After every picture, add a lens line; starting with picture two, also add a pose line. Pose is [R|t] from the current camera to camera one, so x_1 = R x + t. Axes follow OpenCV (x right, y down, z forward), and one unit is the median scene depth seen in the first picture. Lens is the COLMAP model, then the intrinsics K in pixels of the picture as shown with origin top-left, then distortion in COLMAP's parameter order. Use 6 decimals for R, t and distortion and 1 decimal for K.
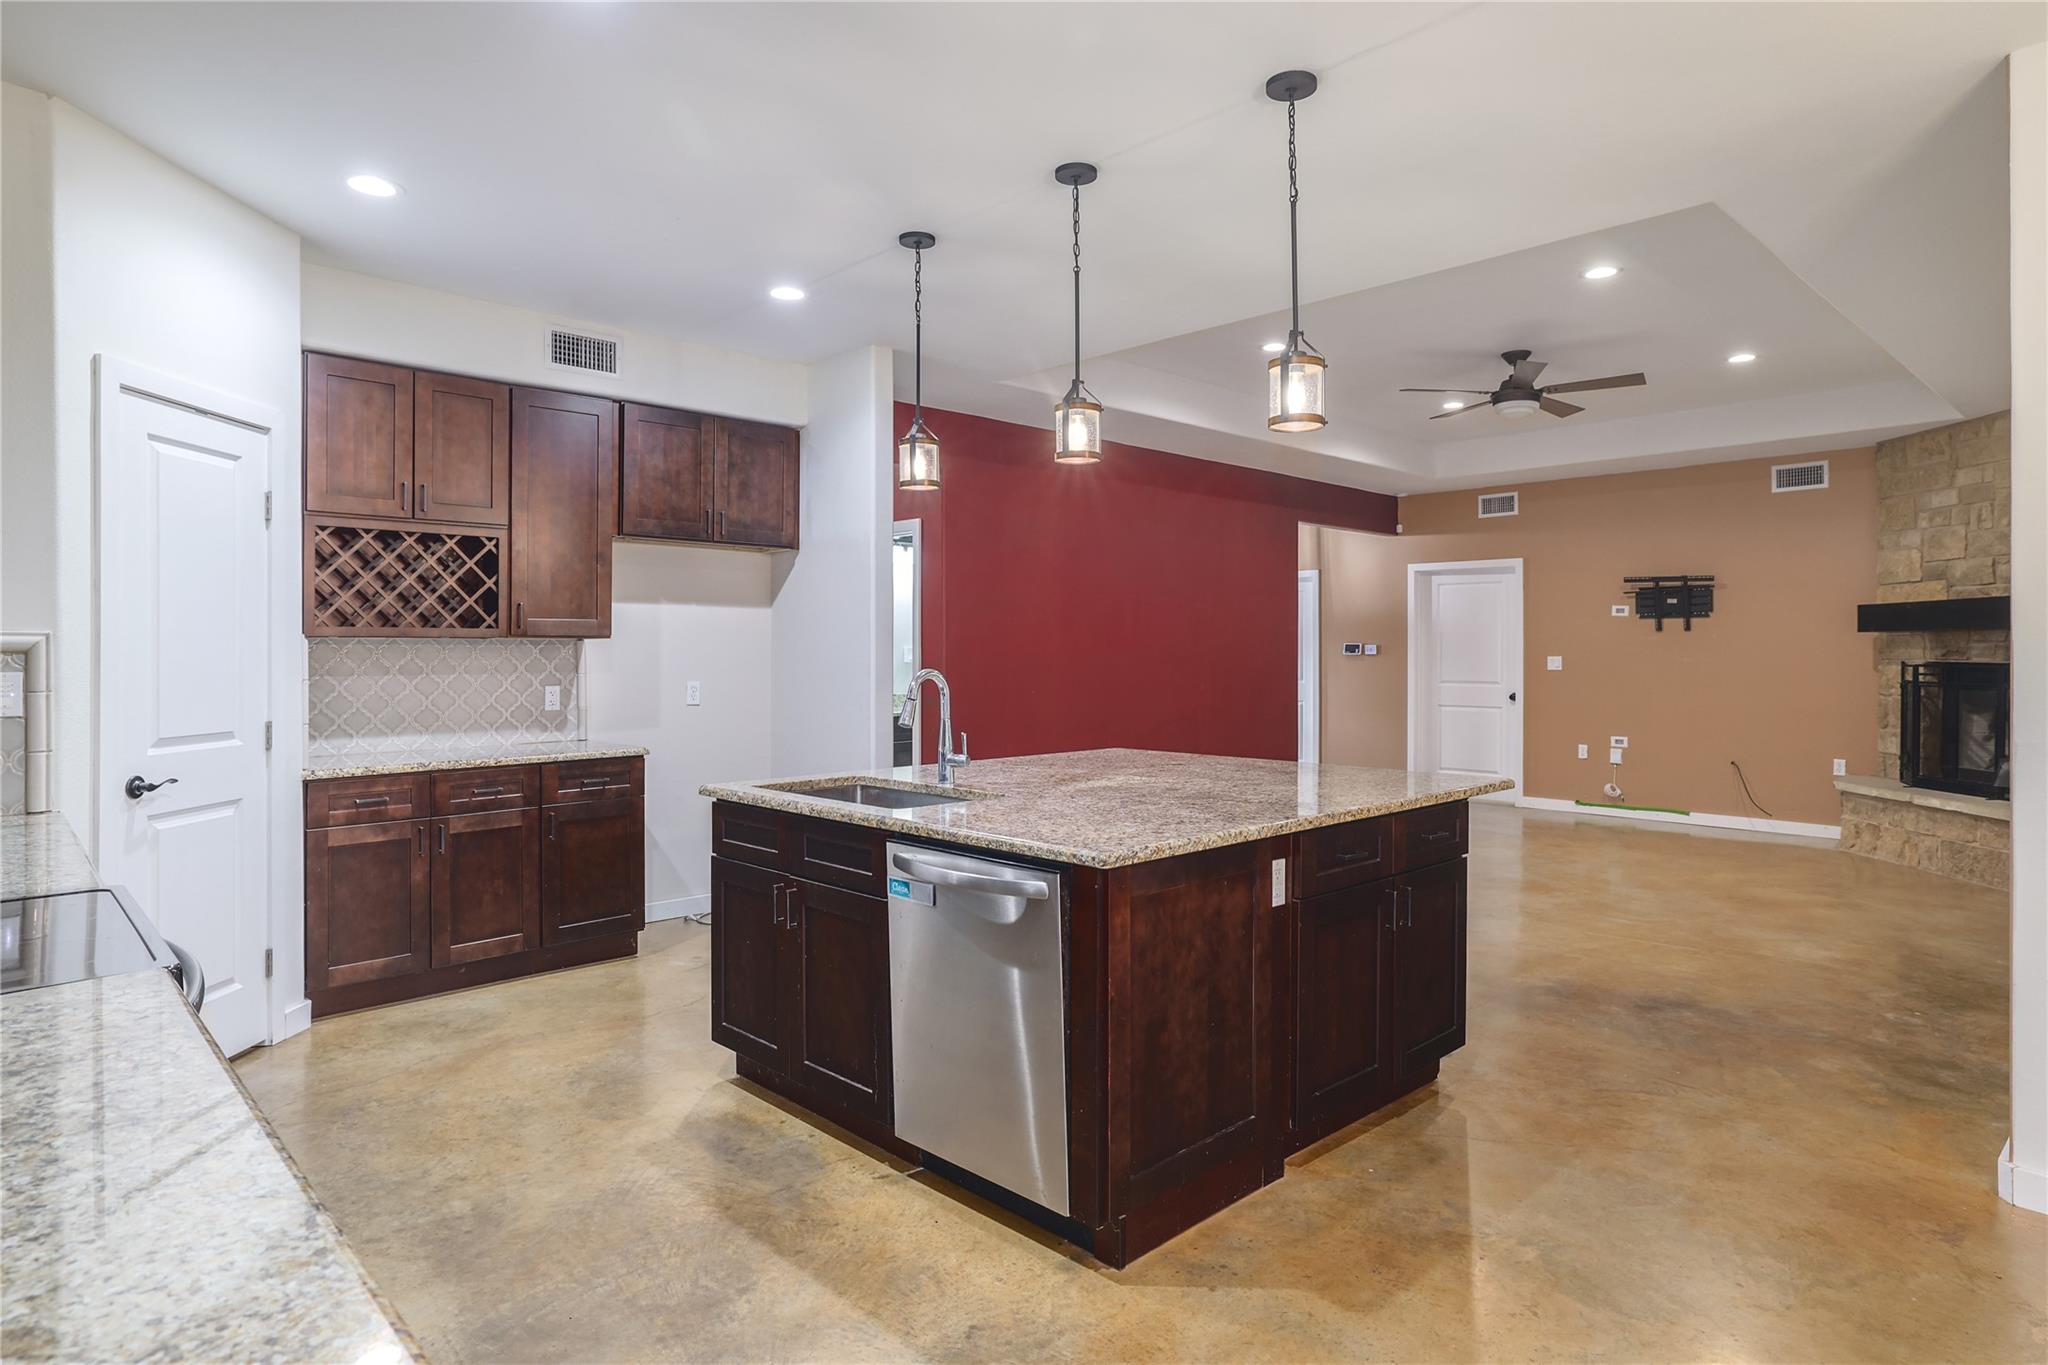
lens RADIAL K [[1150.6, 0, 1043.0], [0, 1150.6, 667.2], [0, 0, 1]] dist [0.024750, -0.001246]
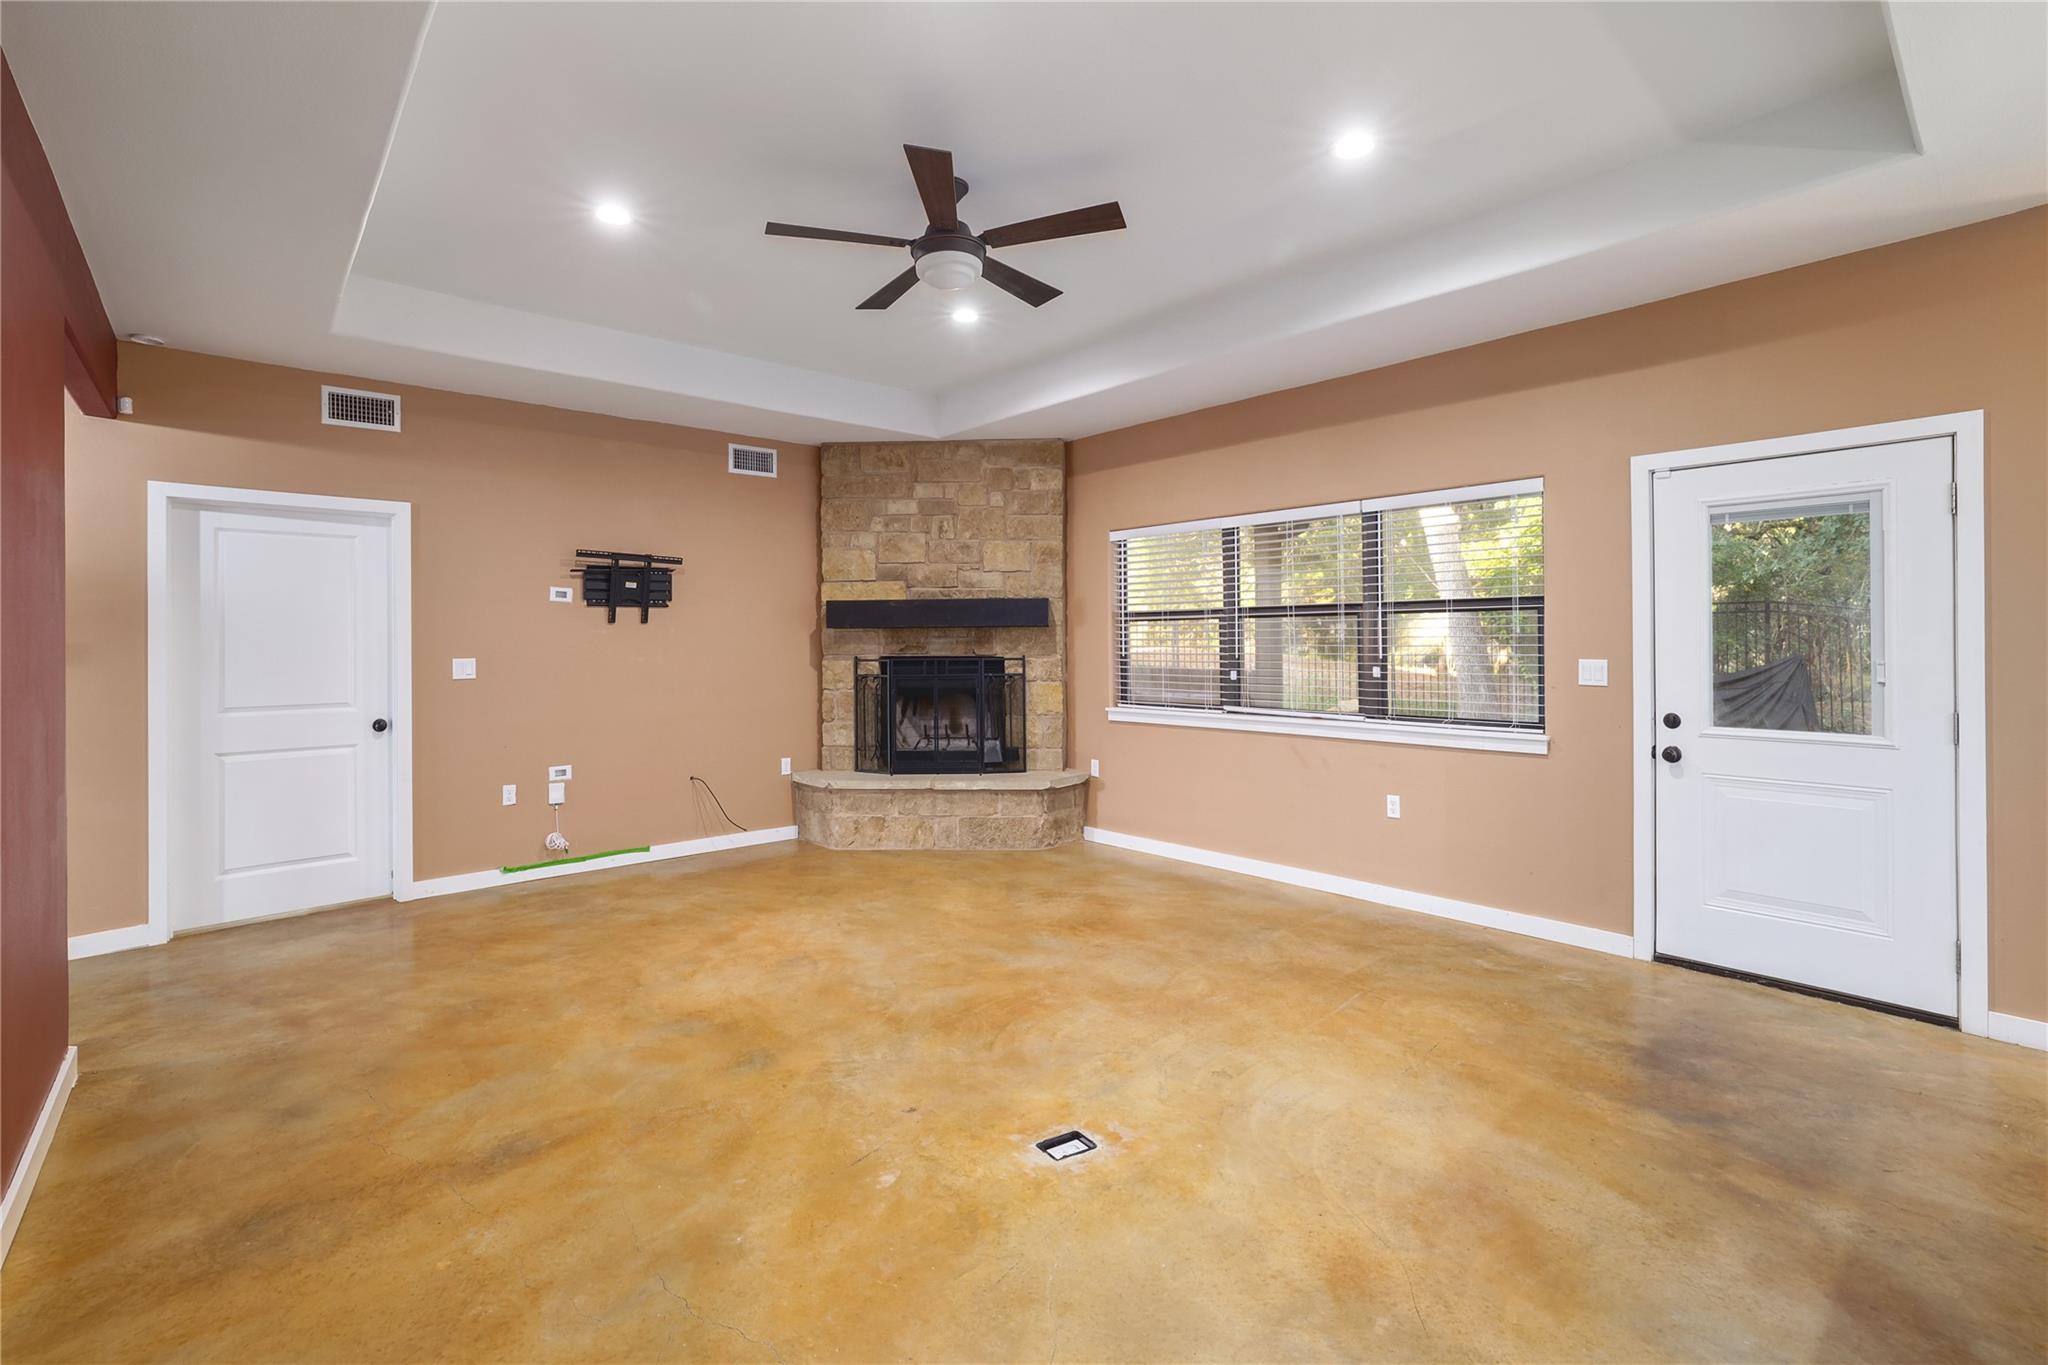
lens RADIAL K [[915.0, 0, 1032.0], [0, 915.0, 652.1], [0, 0, 1]] dist [-0.018744, 0.004847]
pose [[0.031419, -0.011947, 0.999435, -0.117745], [0.019960, 0.999737, 0.011323, -0.022223], [-0.999307, 0.019593, 0.031649, 1.199702]]
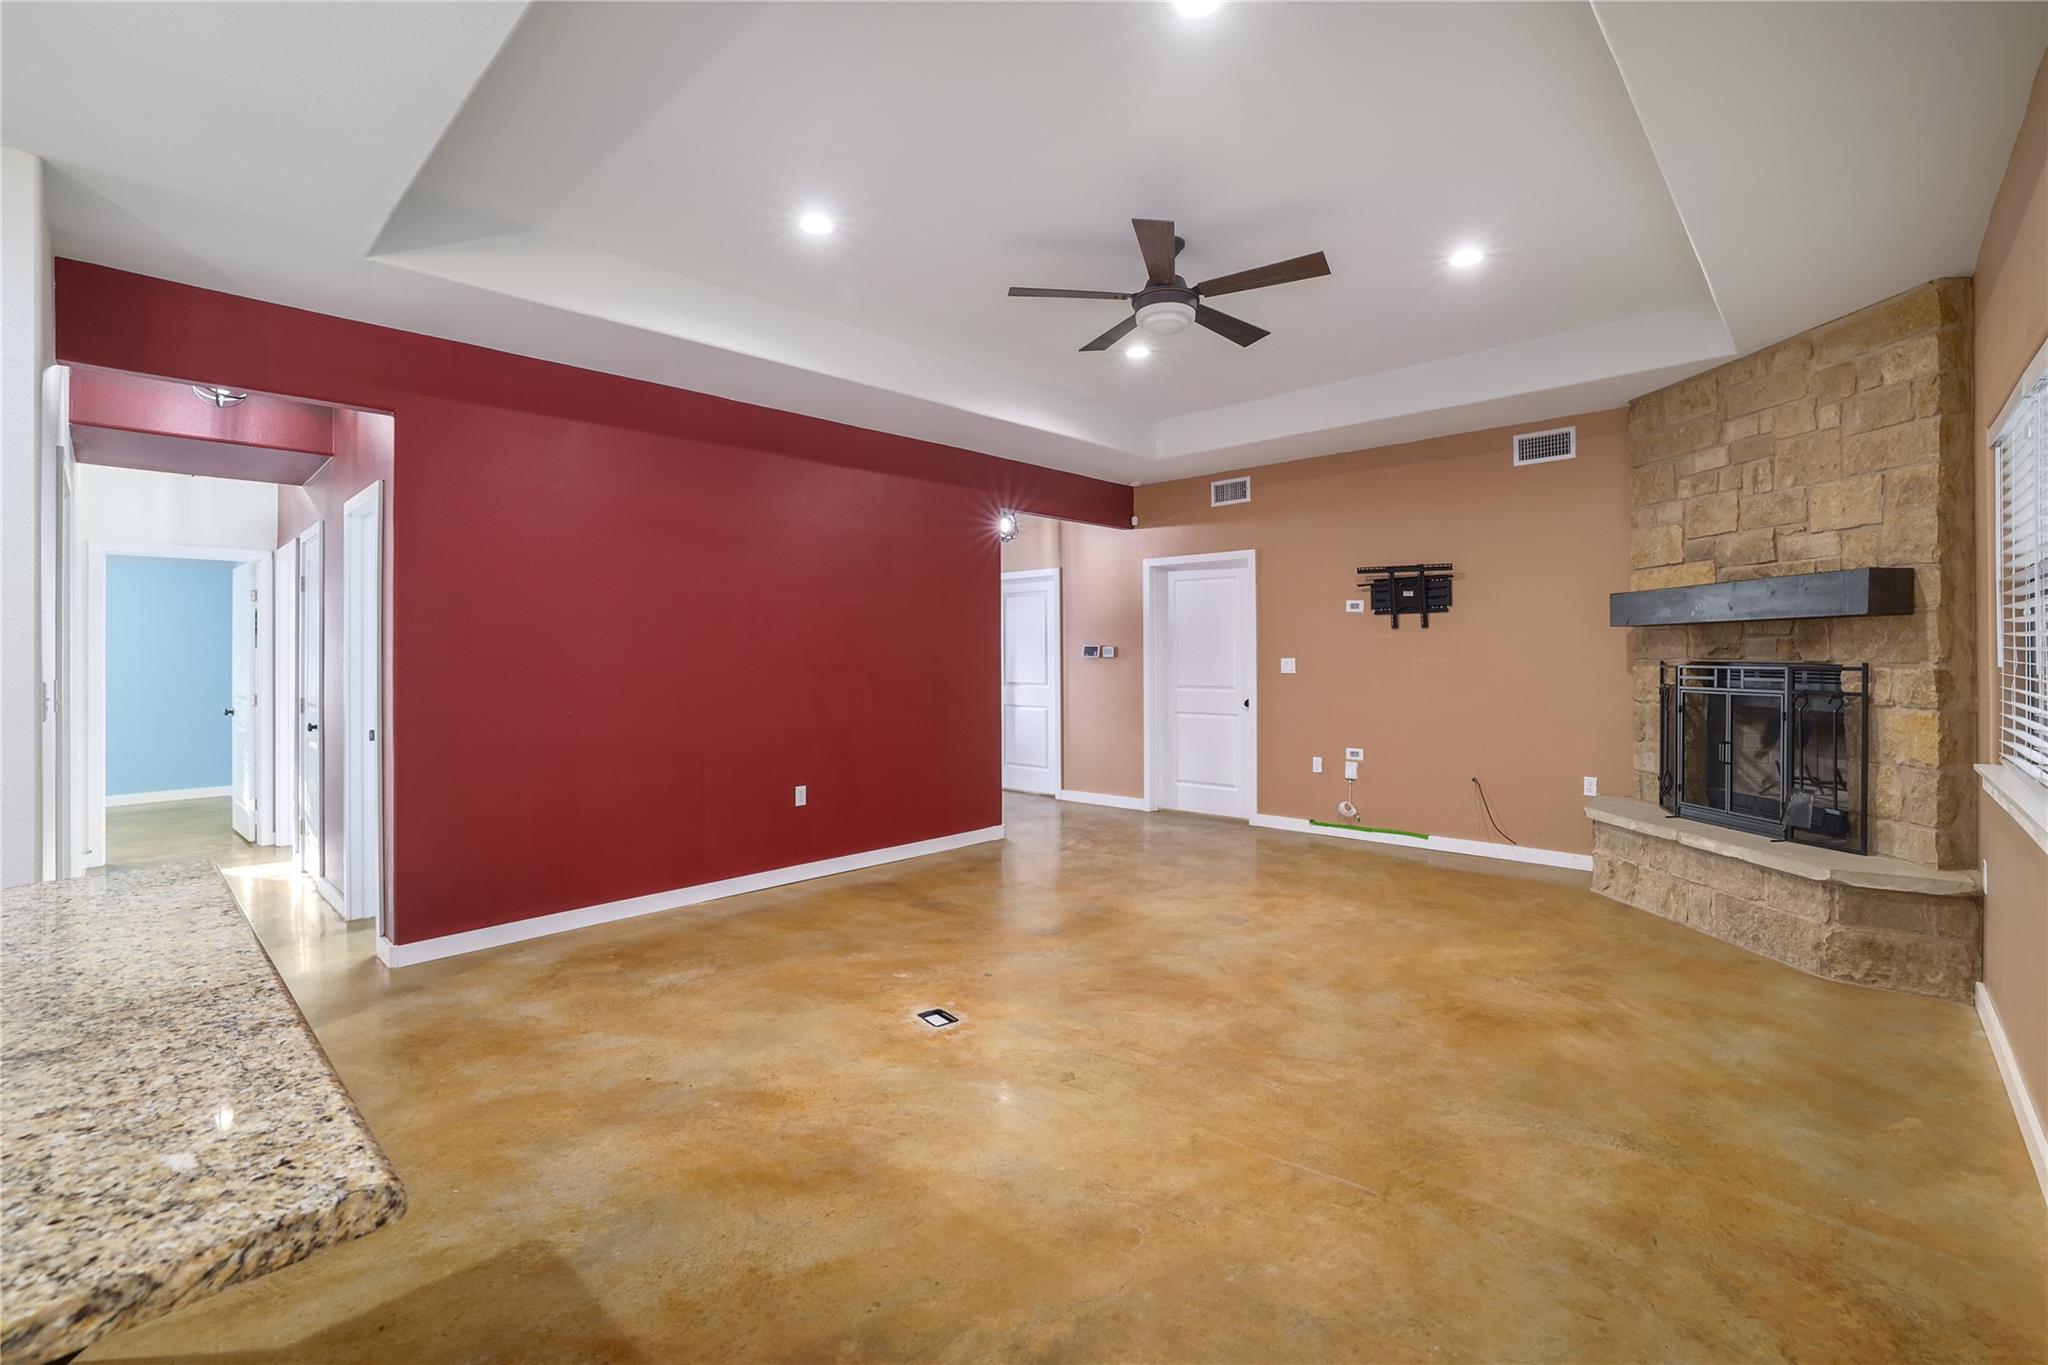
lens RADIAL K [[915.0, 0, 1028.8], [0, 915.0, 671.6], [0, 0, 1]] dist [-0.018744, 0.004847]
pose [[0.998538, -0.011234, 0.052867, 0.376071], [0.010965, 0.999925, 0.005380, -0.009270], [-0.052923, -0.004792, 0.998587, 0.562031]]
